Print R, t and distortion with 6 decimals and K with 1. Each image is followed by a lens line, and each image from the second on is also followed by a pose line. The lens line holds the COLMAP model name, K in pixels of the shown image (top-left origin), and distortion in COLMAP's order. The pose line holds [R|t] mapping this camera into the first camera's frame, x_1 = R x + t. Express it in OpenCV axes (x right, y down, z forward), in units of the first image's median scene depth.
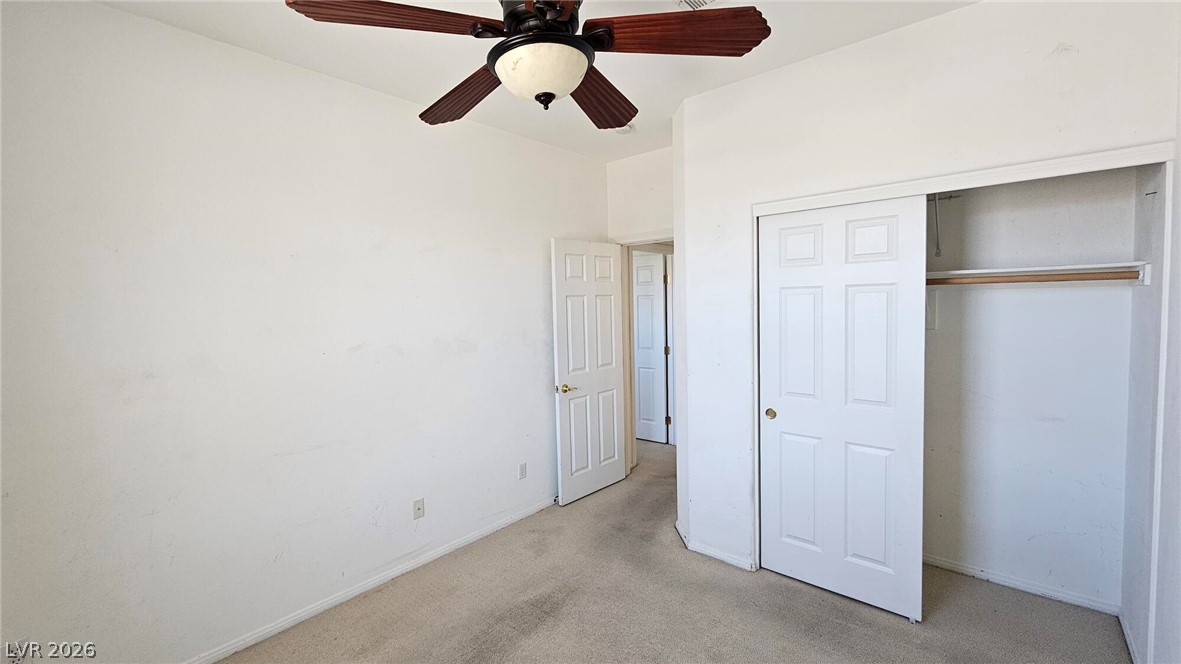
lens RADIAL K [[485.2, 0, 579.1], [0, 485.2, 328.8], [0, 0, 1]] dist [-0.000880, -0.000070]
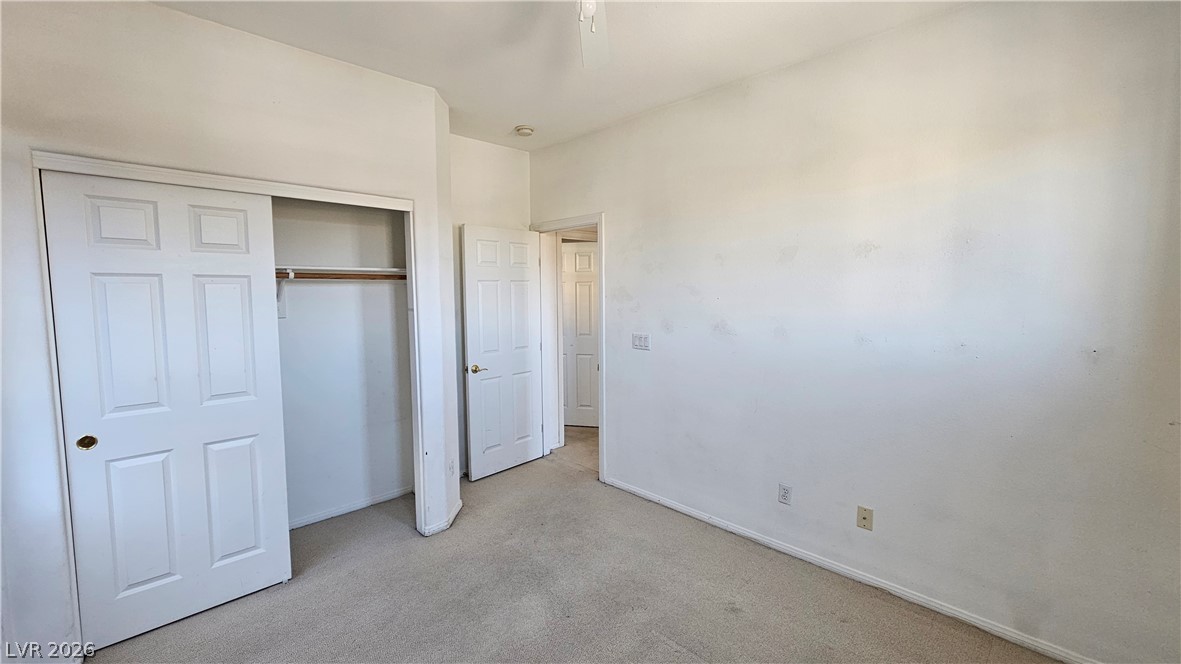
lens RADIAL K [[485.2, 0, 579.1], [0, 485.2, 328.8], [0, 0, 1]] dist [-0.000880, -0.000070]
pose [[0.076535, -0.060475, 0.995231, -0.341996], [0.049848, 0.997143, 0.056757, -0.003340], [-0.995820, 0.045266, 0.079331, 0.227788]]
